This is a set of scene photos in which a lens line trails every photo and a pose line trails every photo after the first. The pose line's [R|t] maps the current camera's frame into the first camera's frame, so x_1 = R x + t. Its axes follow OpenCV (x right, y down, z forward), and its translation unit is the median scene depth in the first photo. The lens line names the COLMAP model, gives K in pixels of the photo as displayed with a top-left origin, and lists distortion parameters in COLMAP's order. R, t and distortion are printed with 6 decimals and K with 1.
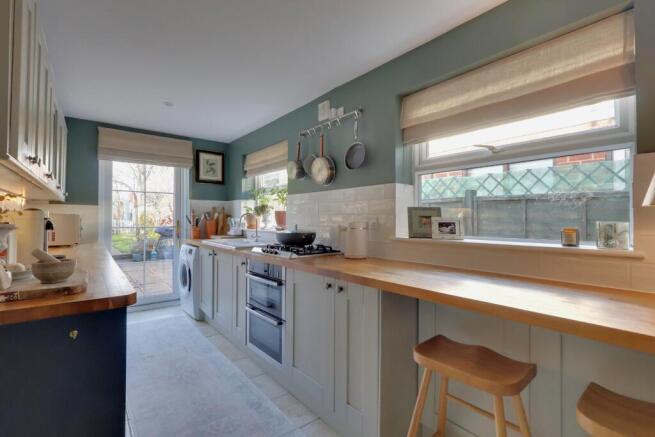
lens RADIAL K [[300.7, 0, 327.1], [0, 300.7, 215.9], [0, 0, 1]] dist [-0.001220, 0.000011]
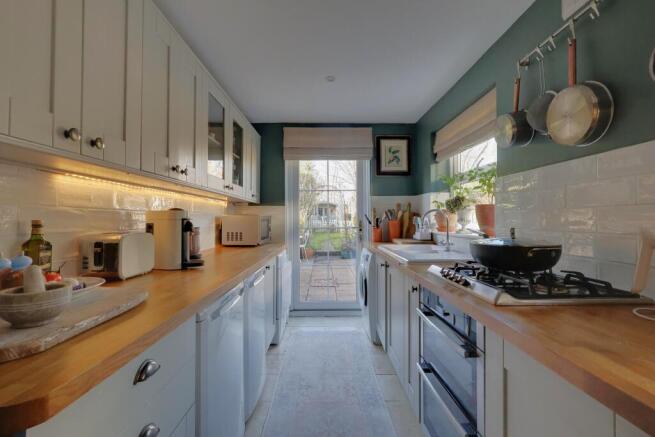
lens RADIAL K [[300.7, 0, 327.1], [0, 300.7, 215.9], [0, 0, 1]] dist [-0.001220, 0.000011]
pose [[0.781138, -0.012827, -0.624227, -0.020995], [0.014003, 0.999897, -0.003023, 0.003642], [0.624201, -0.006379, 0.781237, 0.284652]]
